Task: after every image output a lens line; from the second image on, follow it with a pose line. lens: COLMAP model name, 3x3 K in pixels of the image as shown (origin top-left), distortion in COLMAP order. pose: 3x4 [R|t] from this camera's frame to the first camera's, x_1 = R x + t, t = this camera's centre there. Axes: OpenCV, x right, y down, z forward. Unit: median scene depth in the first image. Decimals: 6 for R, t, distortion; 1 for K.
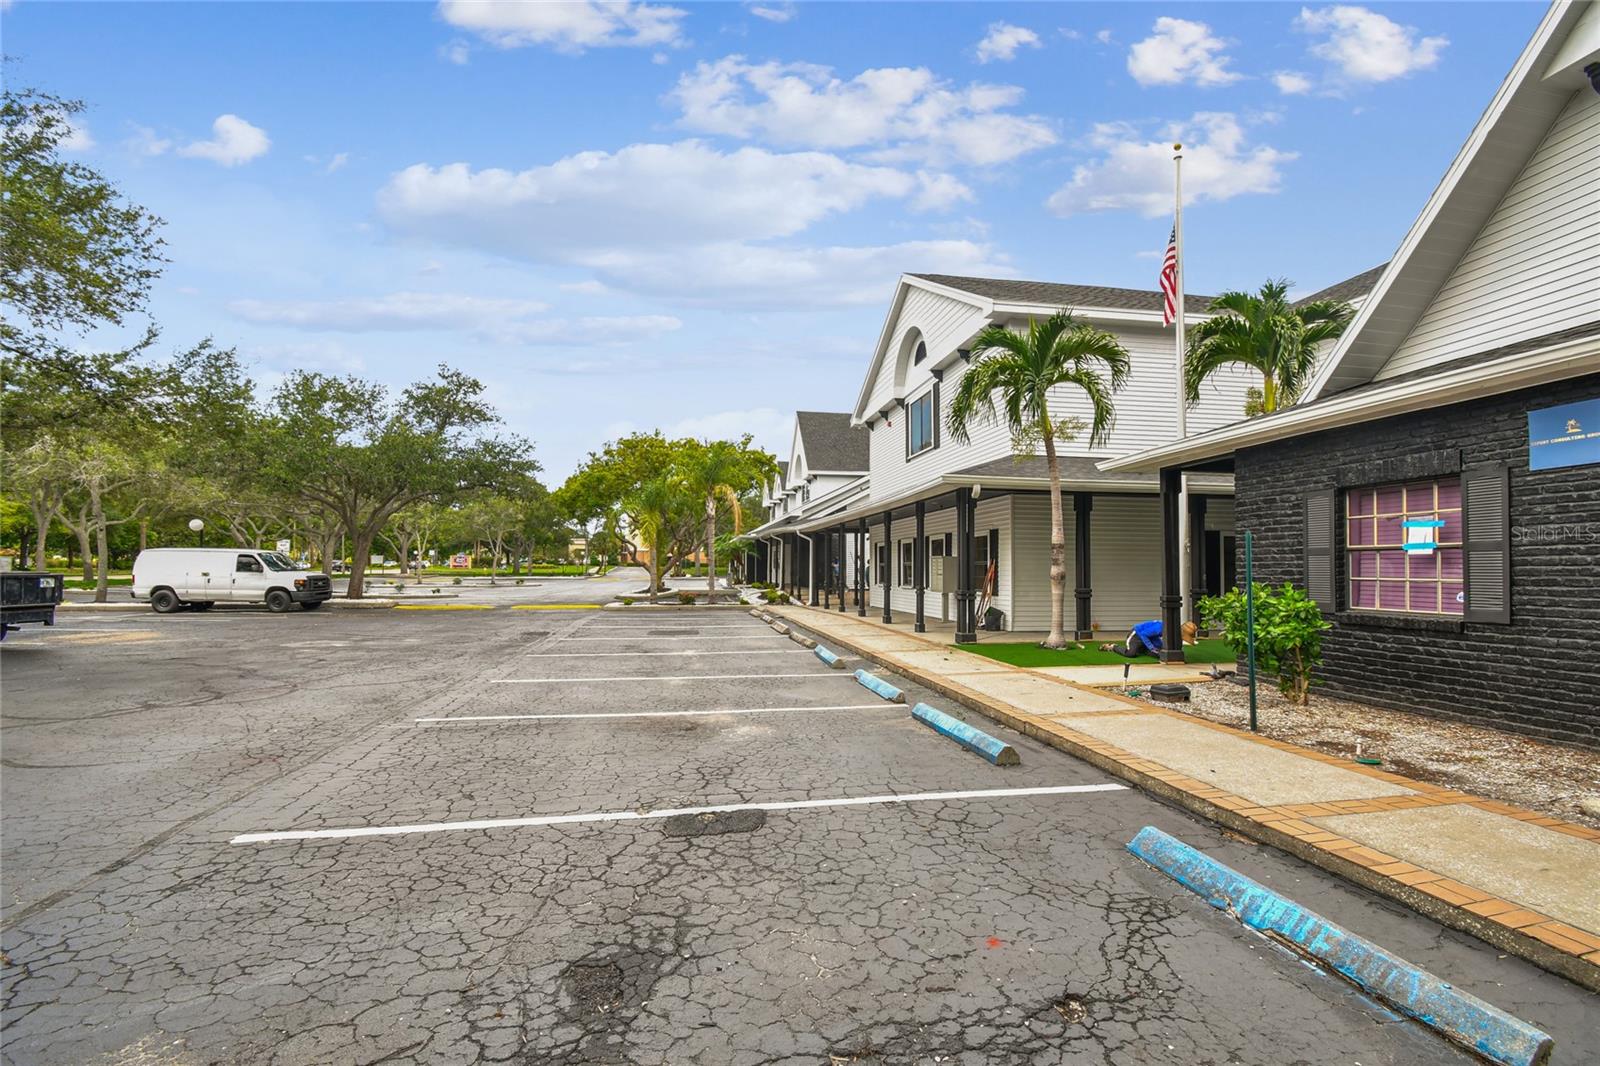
lens RADIAL K [[730.1, 0, 808.7], [0, 730.1, 553.7], [0, 0, 1]] dist [0.012609, -0.024215]
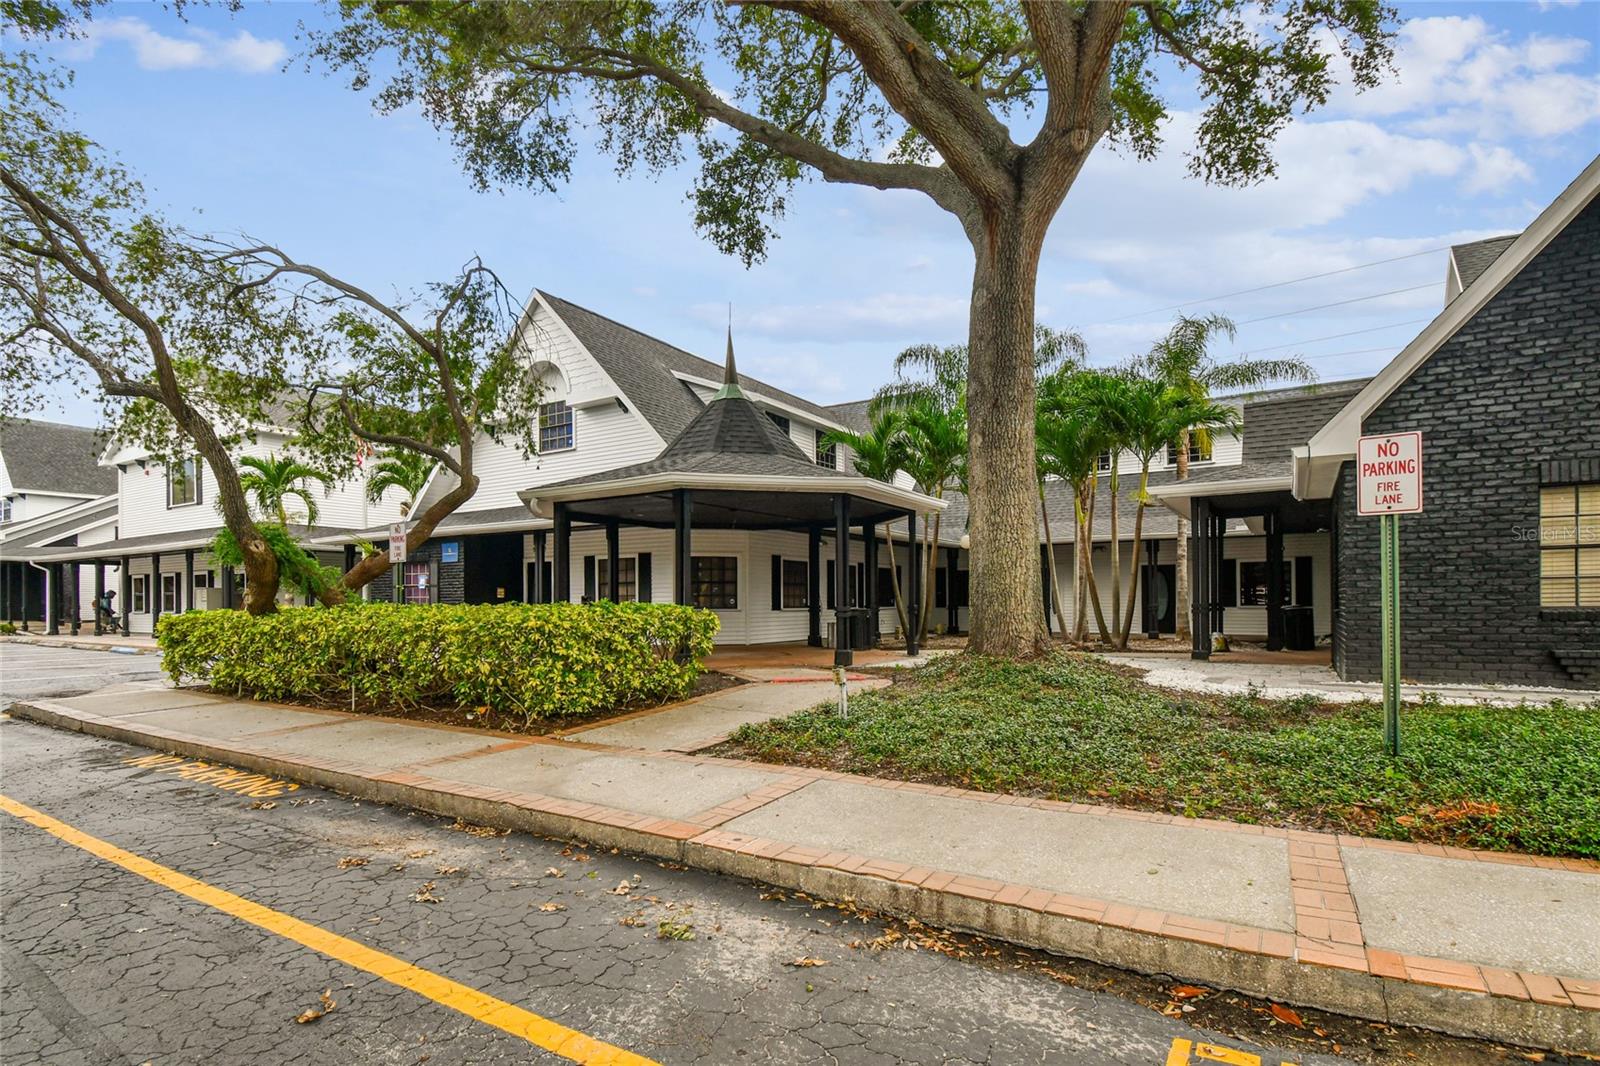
lens RADIAL K [[833.3, 0, 796.1], [0, 833.3, 654.4], [0, 0, 1]] dist [0.002846, -0.000007]
pose [[0.686979, -0.043276, 0.725388, -0.613839], [-0.012514, 0.997373, 0.071354, 0.009329], [-0.726570, -0.058096, 0.684632, -2.642005]]
